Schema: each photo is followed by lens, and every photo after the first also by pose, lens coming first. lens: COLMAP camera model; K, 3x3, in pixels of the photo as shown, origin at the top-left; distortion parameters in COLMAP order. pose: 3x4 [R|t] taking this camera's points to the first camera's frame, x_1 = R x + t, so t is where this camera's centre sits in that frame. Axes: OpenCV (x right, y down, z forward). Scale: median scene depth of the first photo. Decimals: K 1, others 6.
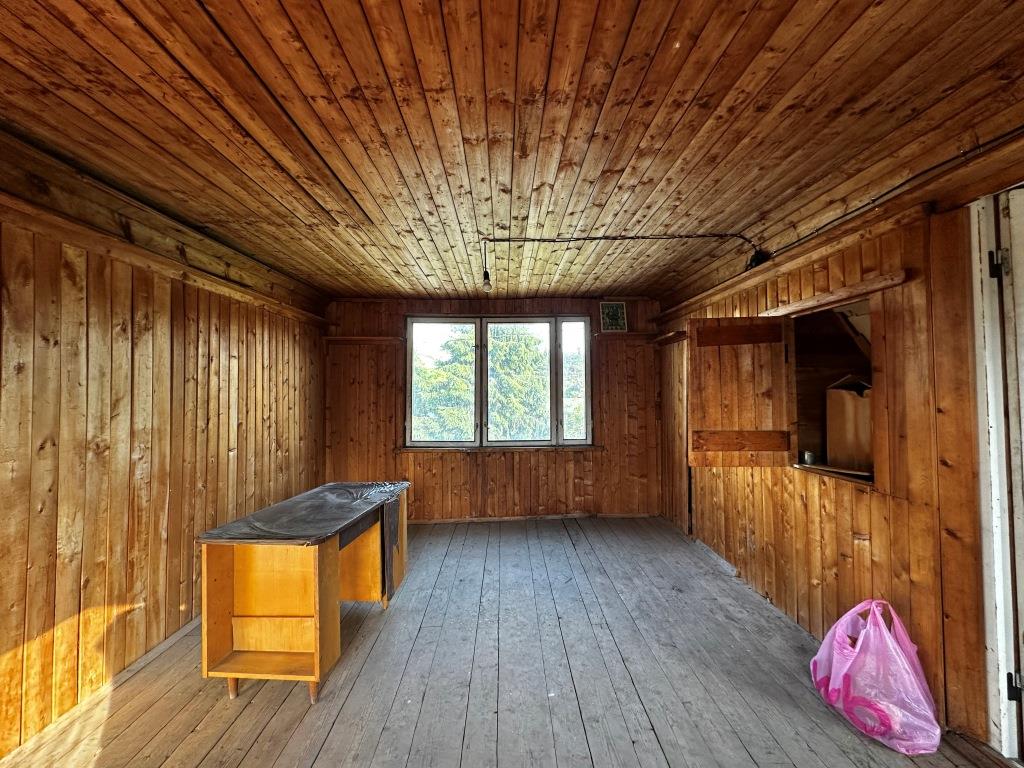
lens RADIAL K [[408.8, 0, 509.3], [0, 408.8, 382.7], [0, 0, 1]] dist [-0.001375, 0.000303]
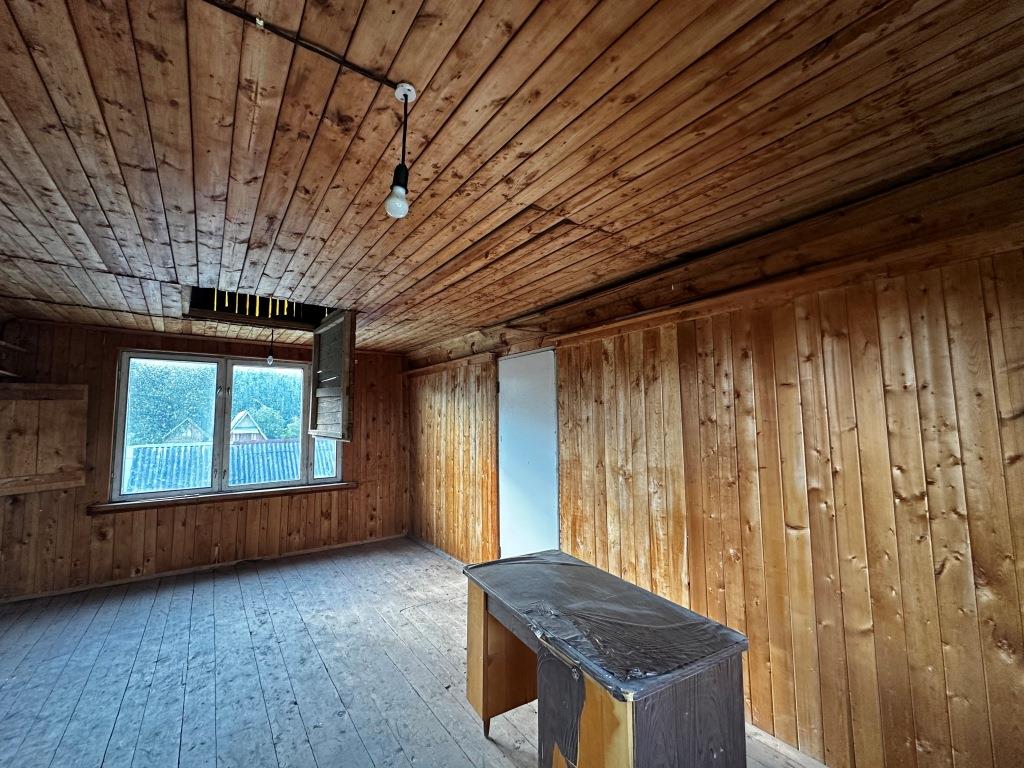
lens RADIAL K [[408.8, 0, 514.6], [0, 408.8, 382.2], [0, 0, 1]] dist [-0.001375, 0.000303]
pose [[-0.806062, -0.038883, -0.590553, 0.111482], [0.029749, 0.993916, -0.106047, -0.013760], [0.591083, -0.103049, -0.800001, 1.794814]]
